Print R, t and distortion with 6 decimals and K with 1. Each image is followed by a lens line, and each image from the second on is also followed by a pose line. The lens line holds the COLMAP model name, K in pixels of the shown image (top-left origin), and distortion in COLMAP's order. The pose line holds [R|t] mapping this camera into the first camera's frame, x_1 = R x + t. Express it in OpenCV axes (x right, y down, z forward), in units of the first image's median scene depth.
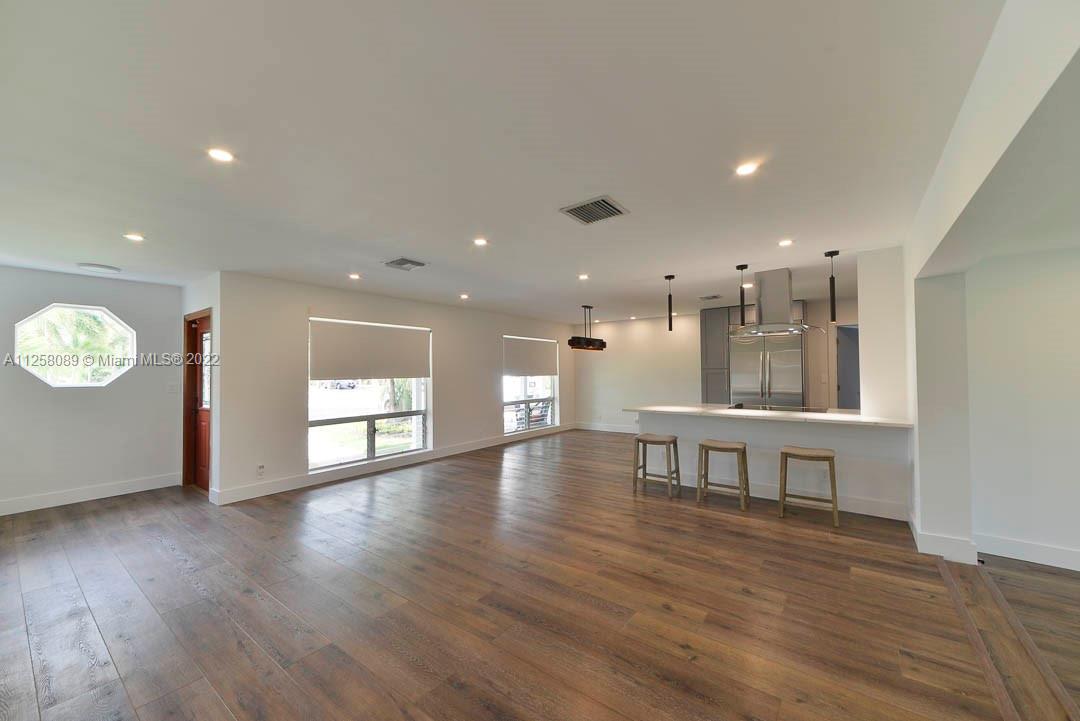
lens RADIAL K [[413.4, 0, 534.2], [0, 413.4, 364.5], [0, 0, 1]] dist [0.001494, -0.000912]
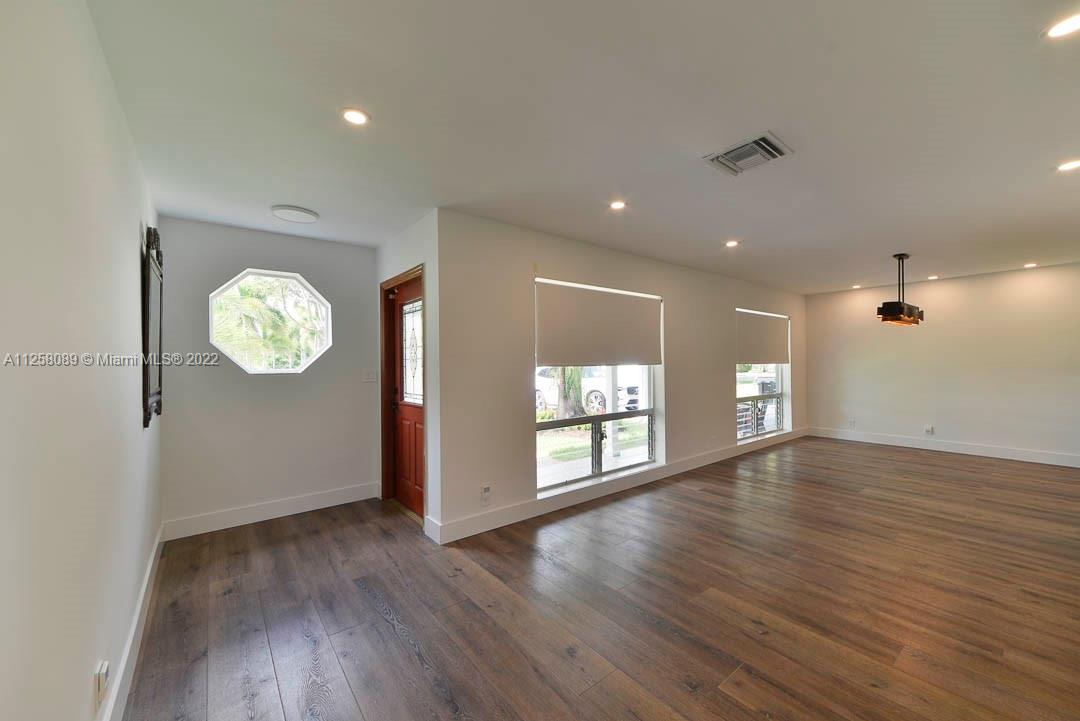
lens RADIAL K [[413.4, 0, 535.1], [0, 413.4, 362.5], [0, 0, 1]] dist [0.001494, -0.000912]
pose [[0.967171, 0.002184, -0.254119, -0.280475], [0.002793, 0.999811, 0.019223, 0.013243], [0.254113, -0.019302, 0.966982, 0.241917]]
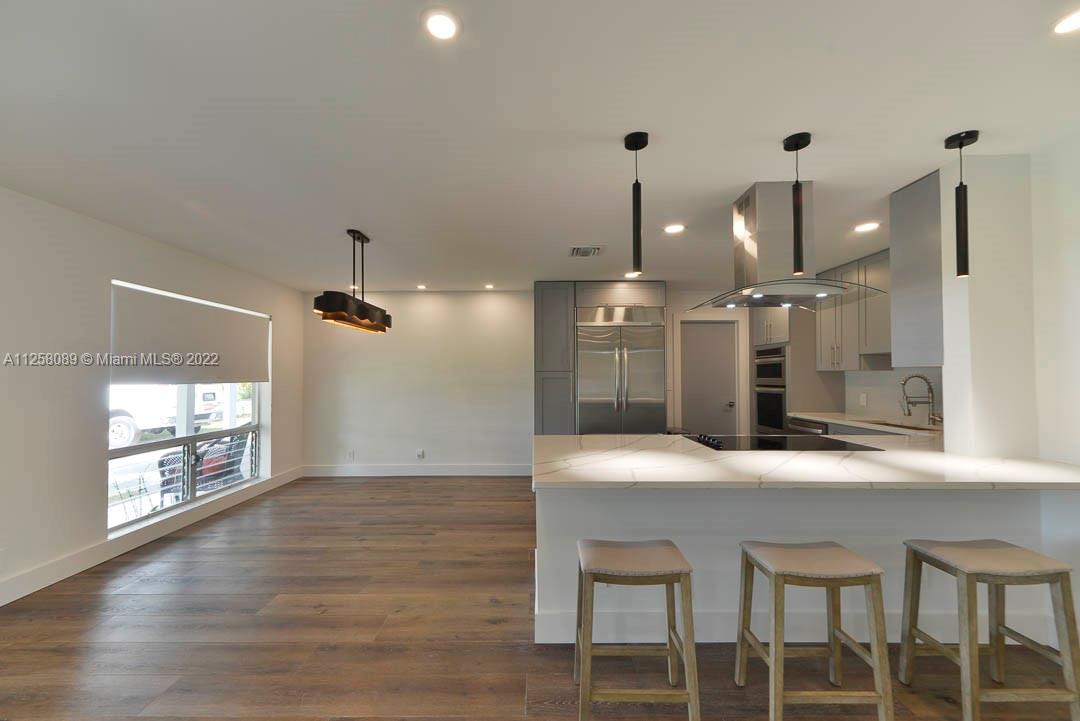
lens RADIAL K [[413.4, 0, 540.1], [0, 413.4, 368.1], [0, 0, 1]] dist [0.001494, -0.000912]
pose [[0.785219, 0.018949, 0.618928, 0.002853], [-0.013155, 0.999817, -0.013921, 0.016321], [-0.619078, 0.002789, 0.785324, 0.540091]]
